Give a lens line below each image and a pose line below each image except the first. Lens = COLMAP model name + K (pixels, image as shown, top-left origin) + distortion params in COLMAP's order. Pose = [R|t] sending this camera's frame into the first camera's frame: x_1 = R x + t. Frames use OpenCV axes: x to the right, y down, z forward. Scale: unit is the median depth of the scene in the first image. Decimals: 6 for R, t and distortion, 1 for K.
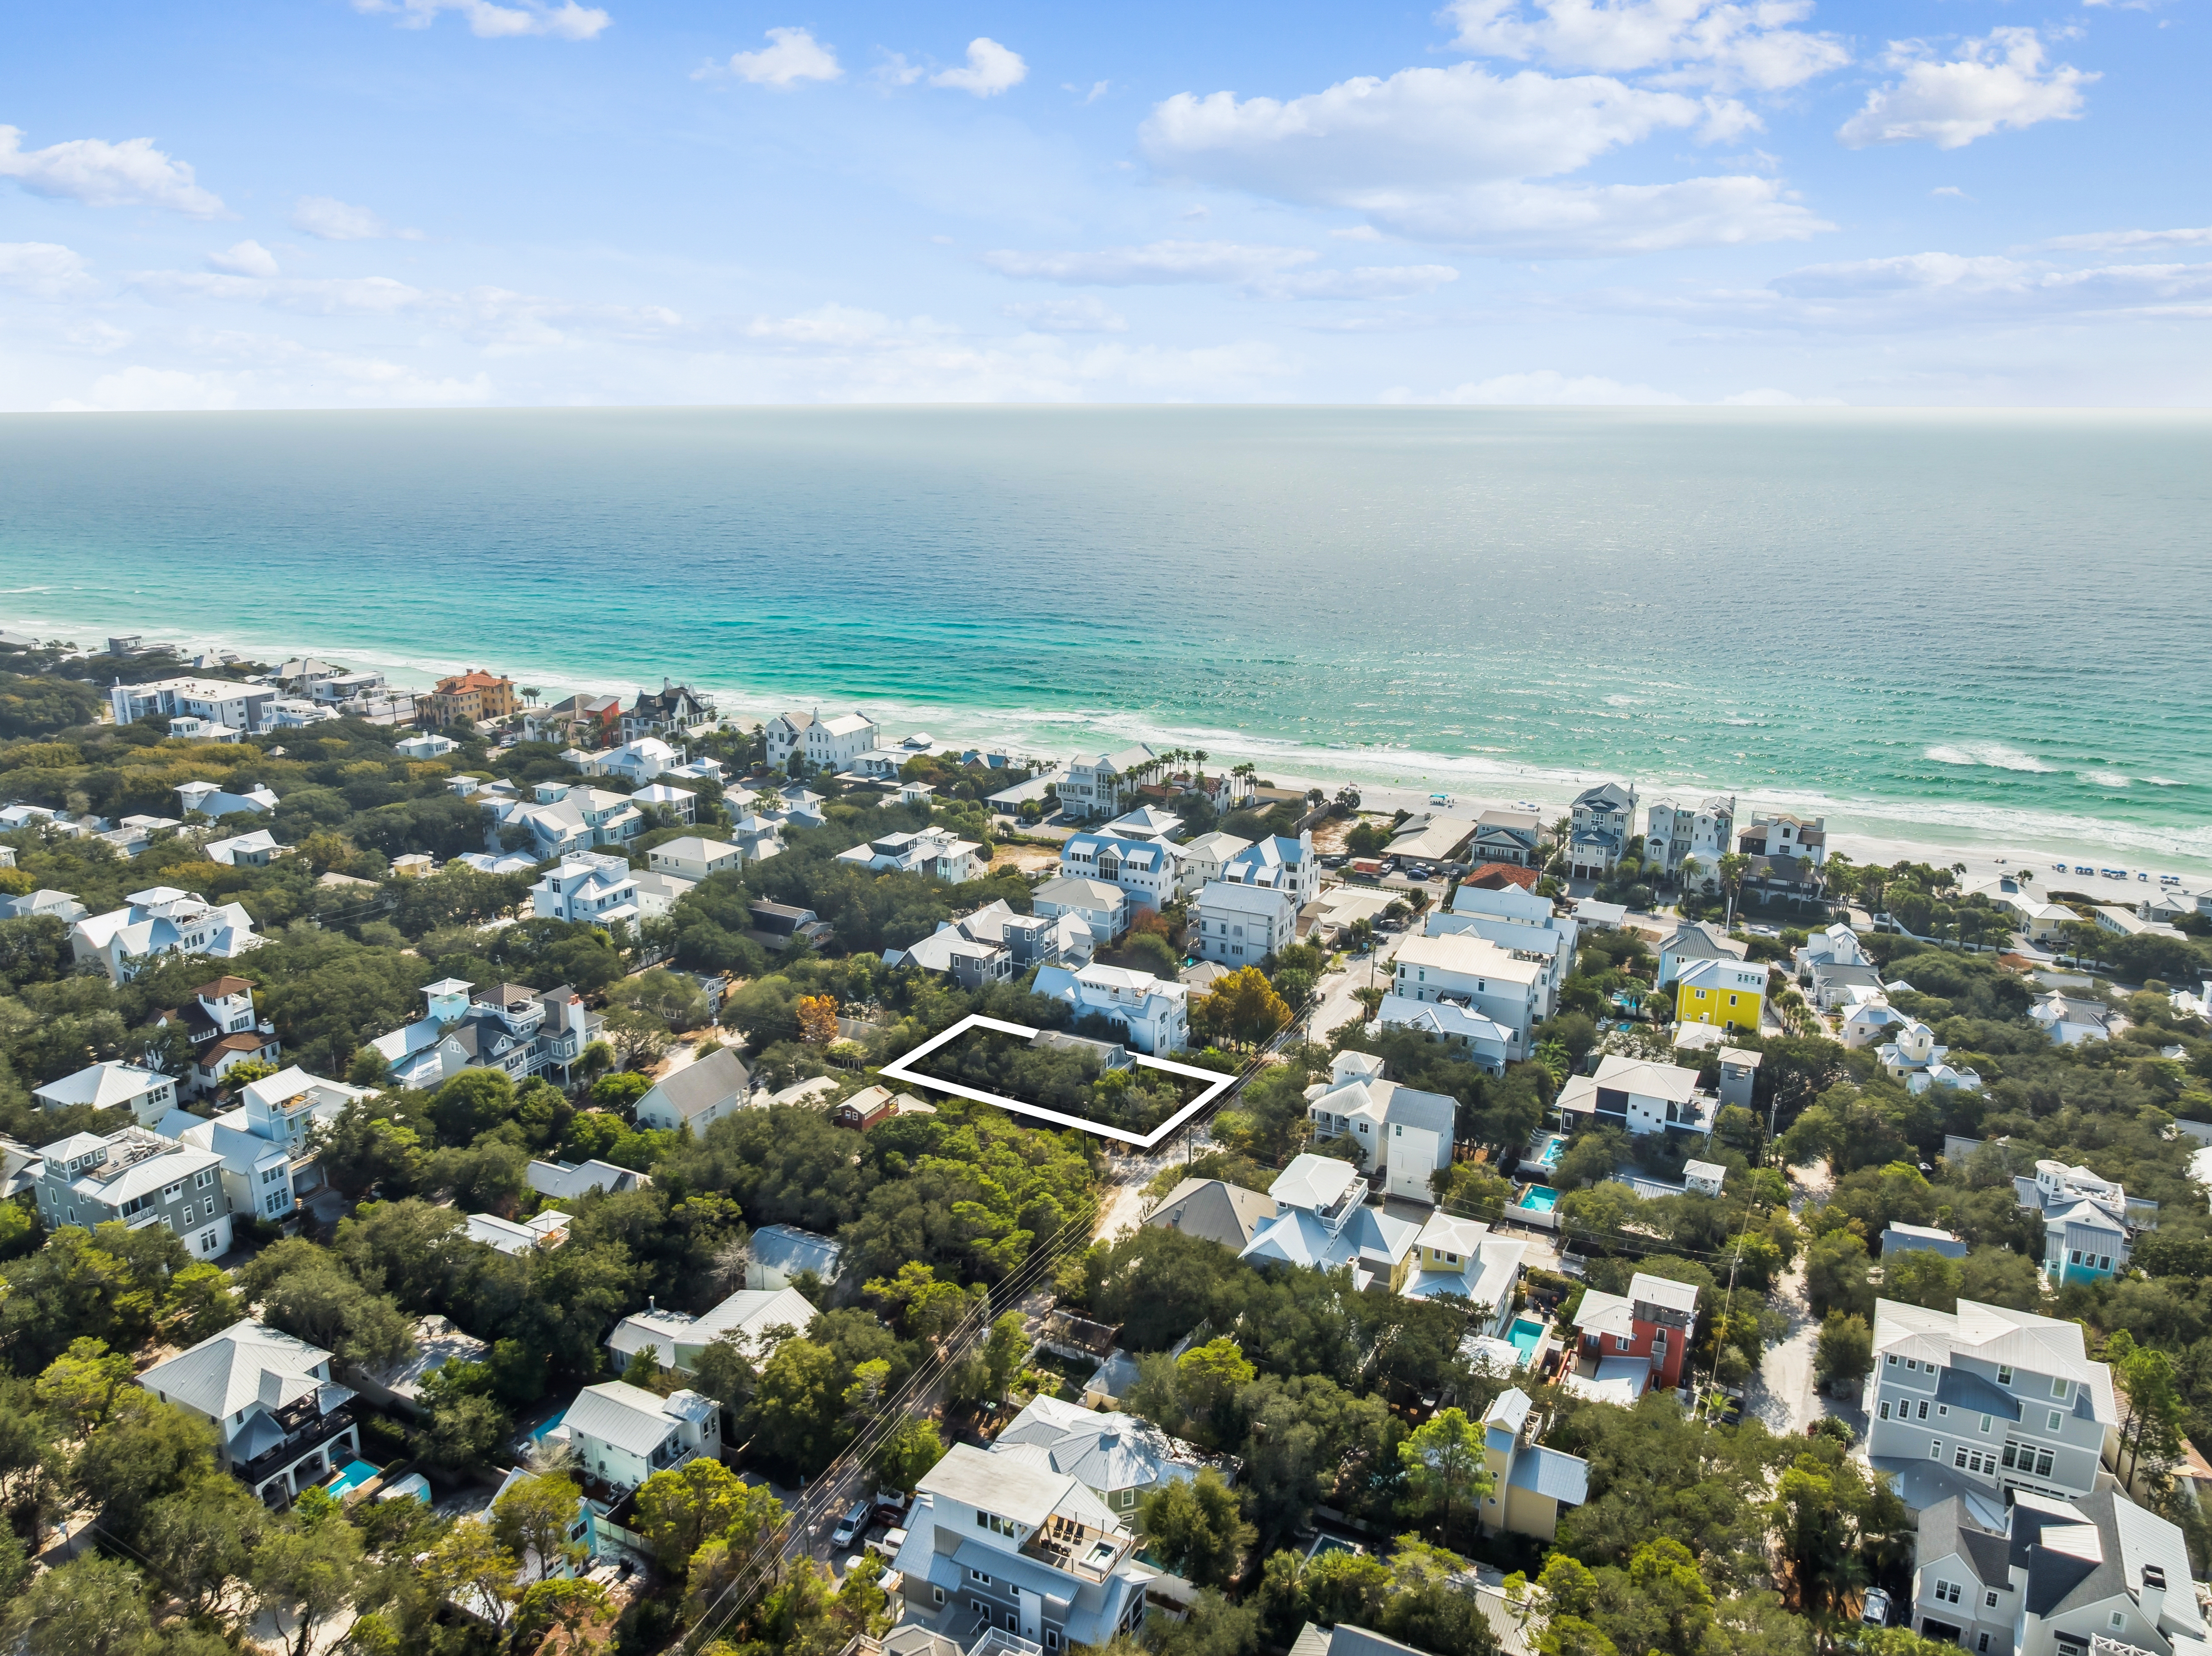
lens RADIAL K [[1582.6, 0, 1106.0], [0, 1582.6, 828.0], [0, 0, 1]] dist [-0.003076, -0.003508]
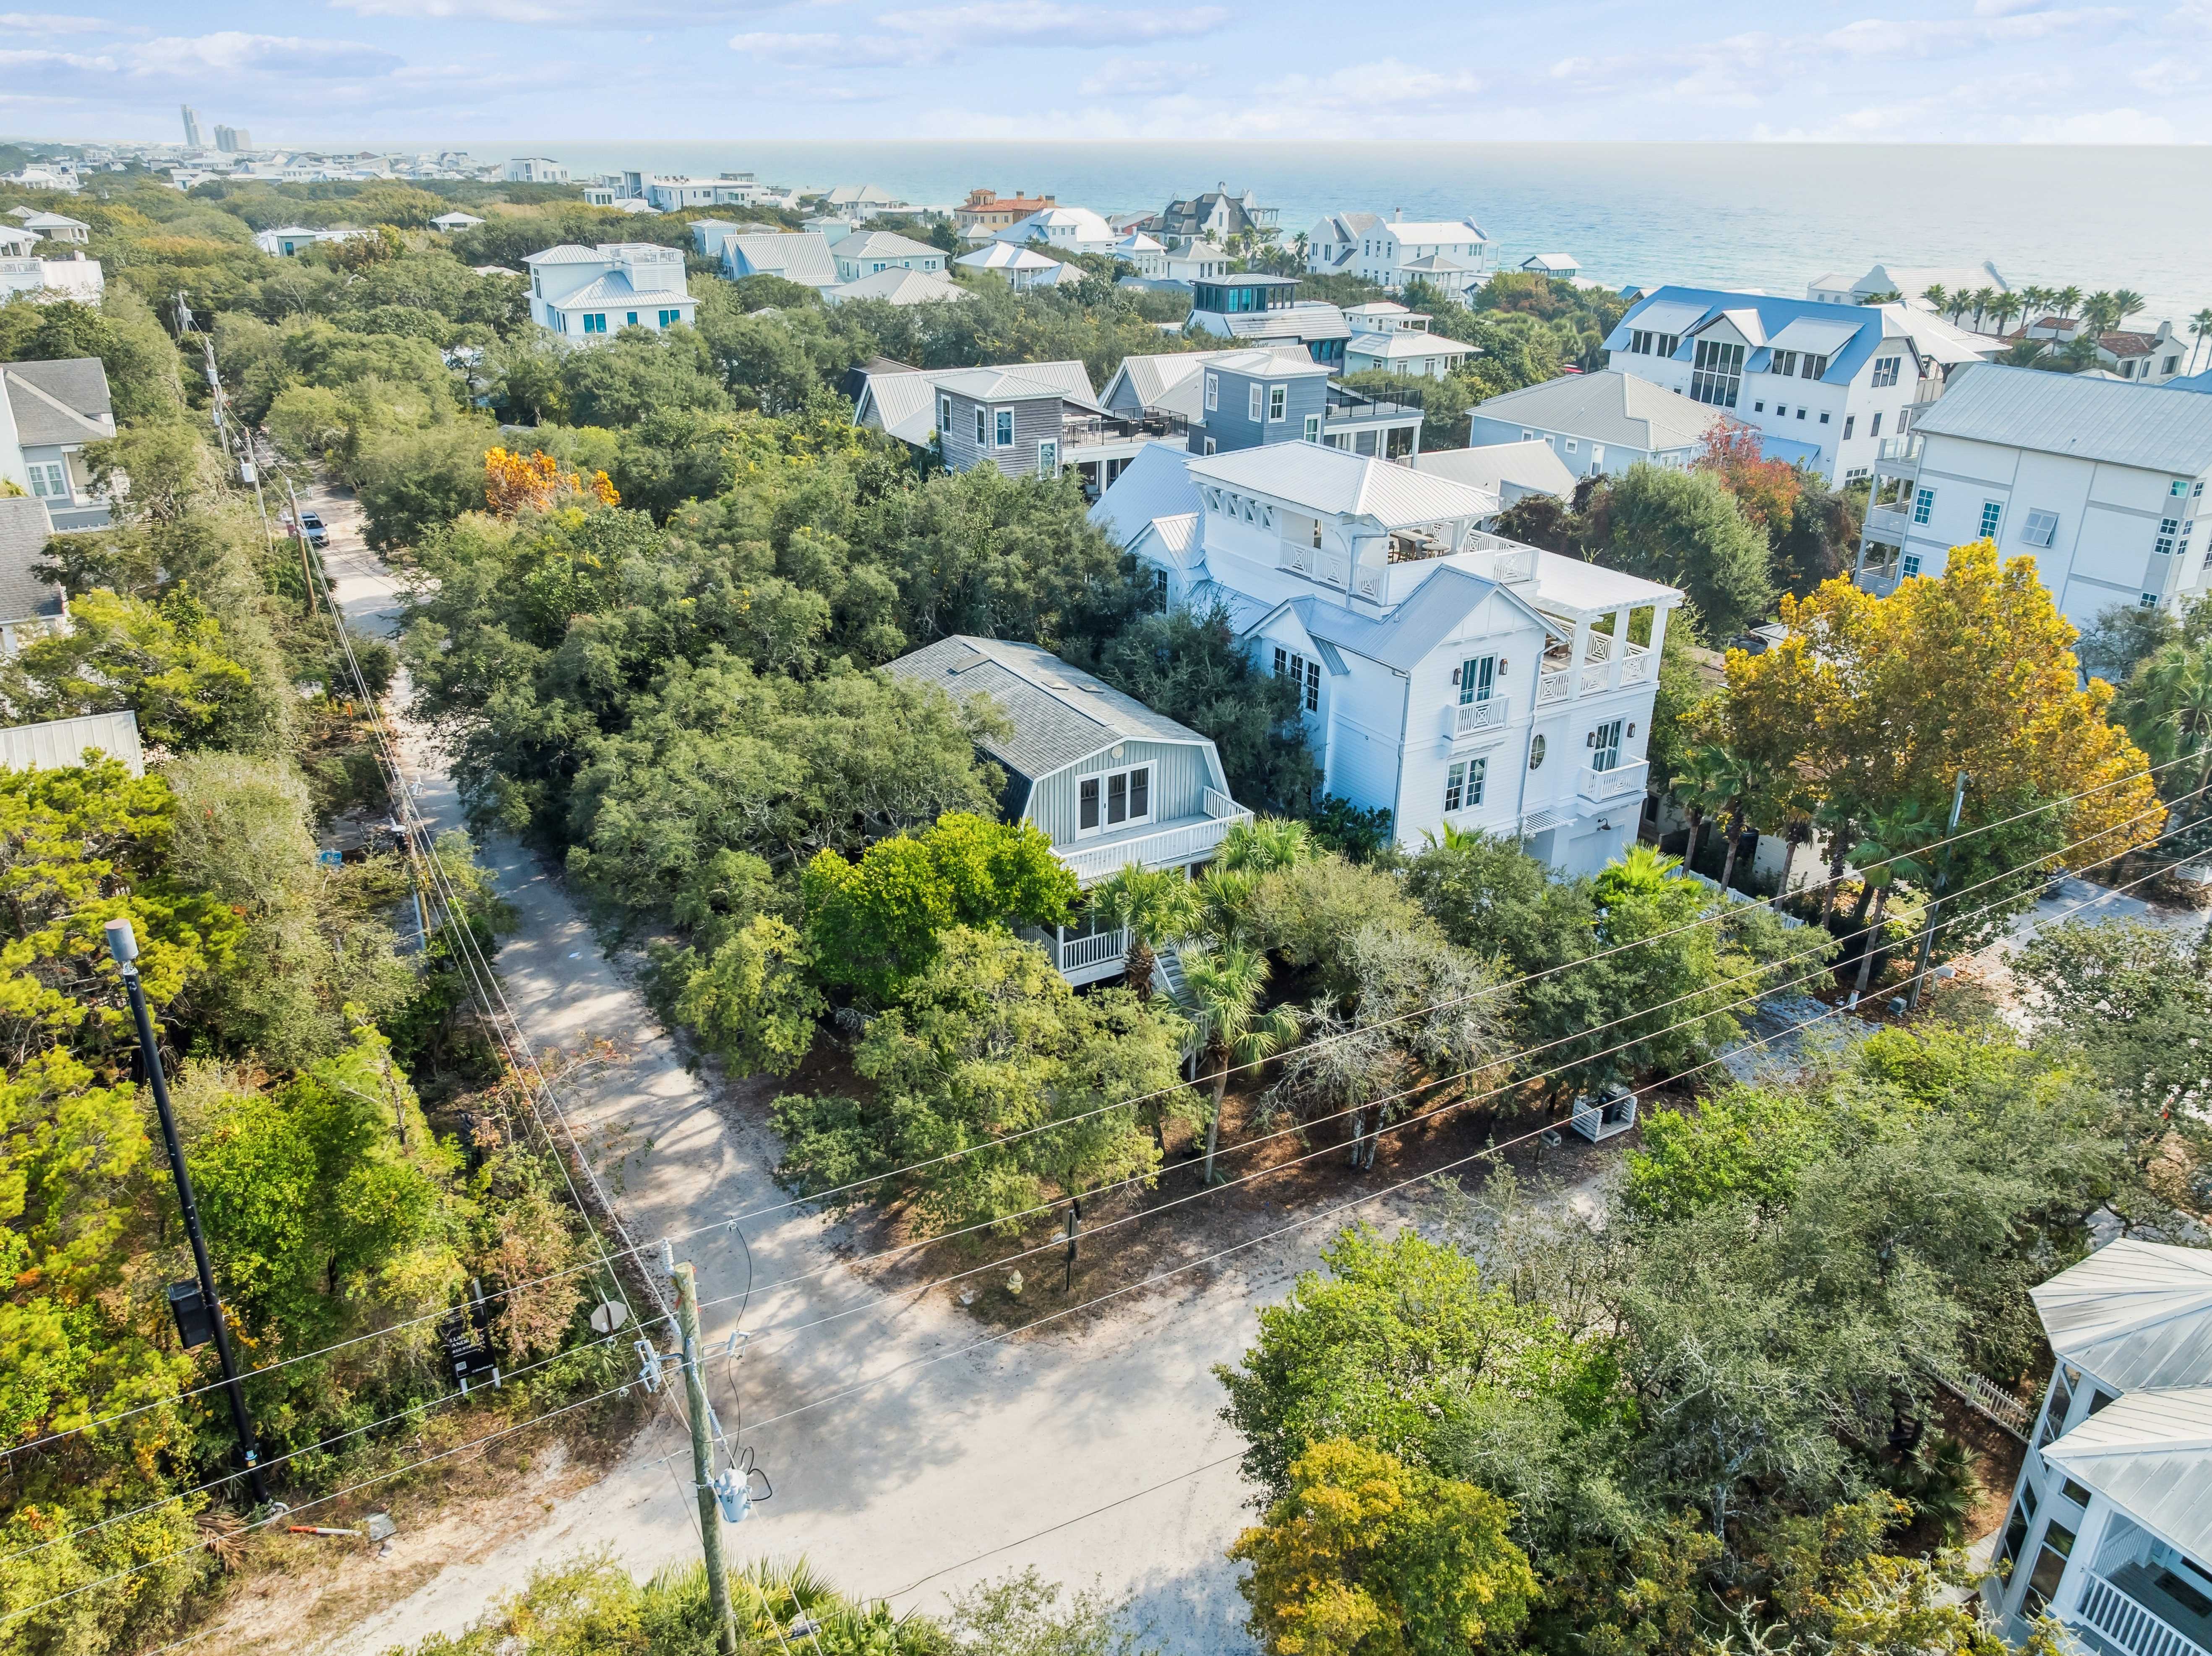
lens RADIAL K [[1582.6, 0, 1106.0], [0, 1582.6, 828.0], [0, 0, 1]] dist [-0.003076, -0.003508]
pose [[0.852601, 0.216942, -0.475403, 0.078860], [-0.146129, 0.972439, 0.181685, 0.083046], [0.501716, -0.085434, 0.860803, 0.603617]]
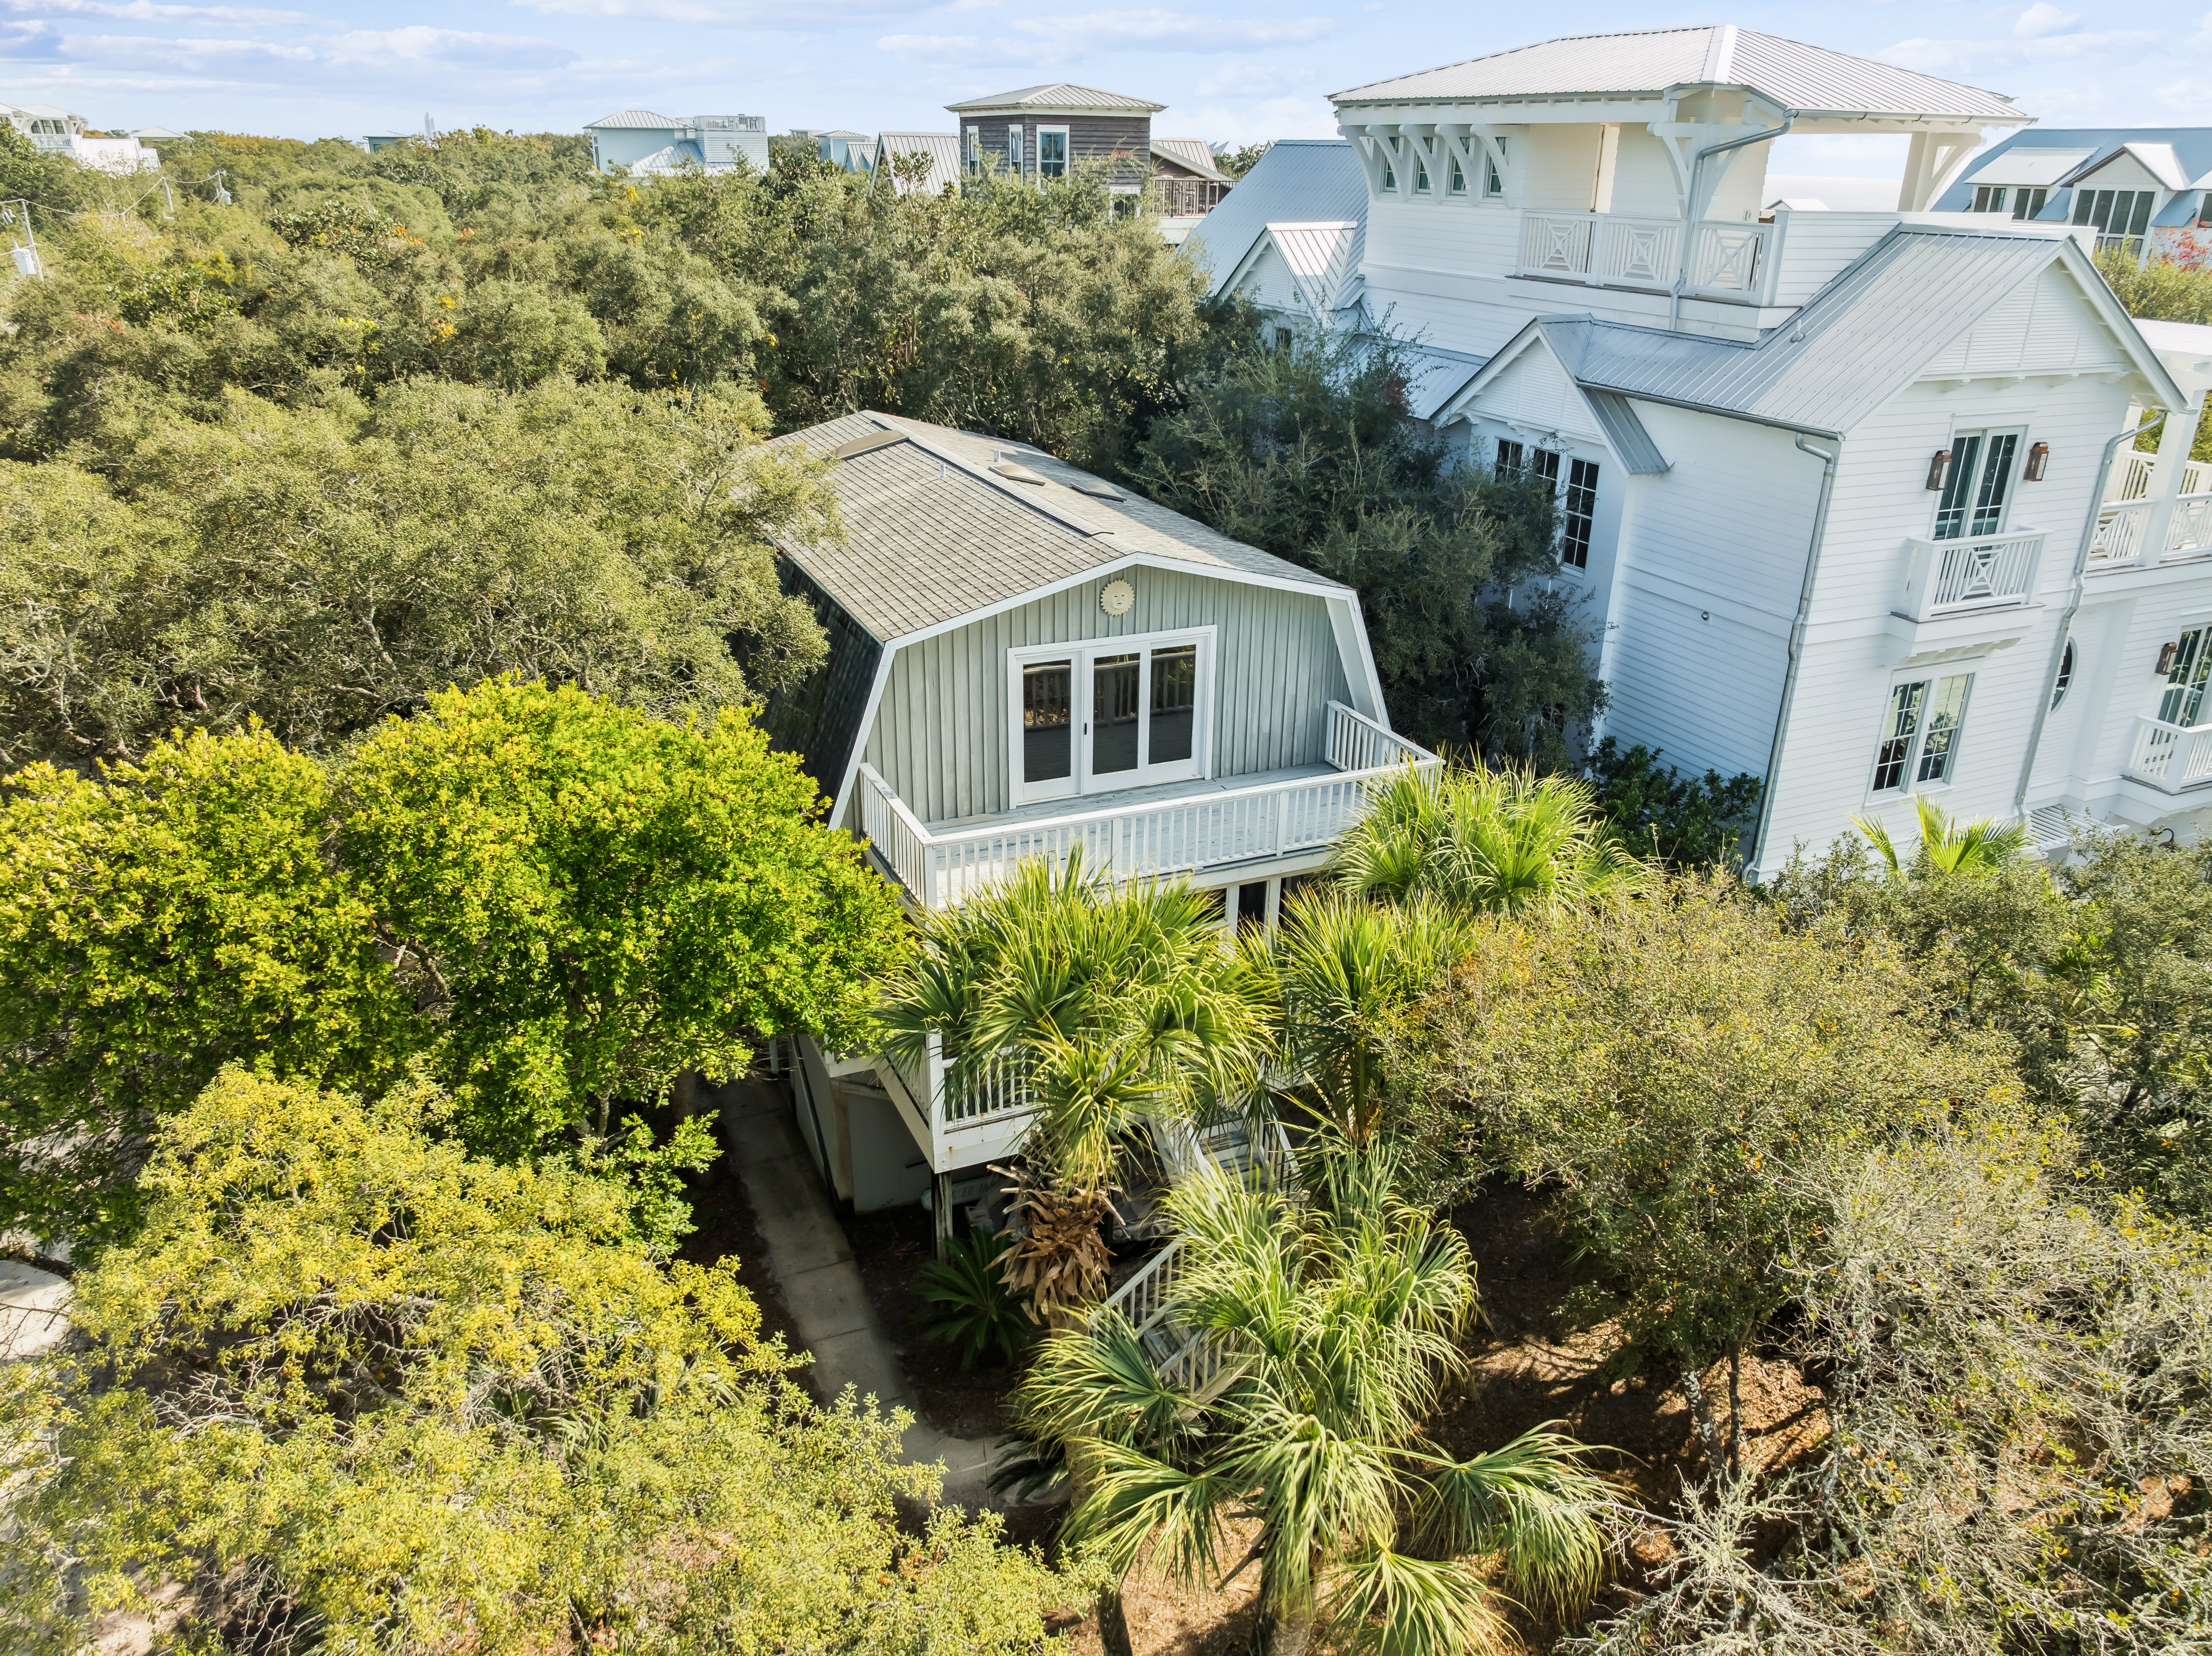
lens RADIAL K [[1571.7, 0, 1106.0], [0, 1571.7, 828.0], [0, 0, 1]] dist [-0.095032, 0.066610]
pose [[0.784208, 0.256198, -0.565138, 0.040860], [-0.174879, 0.965116, 0.194854, 0.101226], [0.595345, -0.053976, 0.801655, 0.690156]]
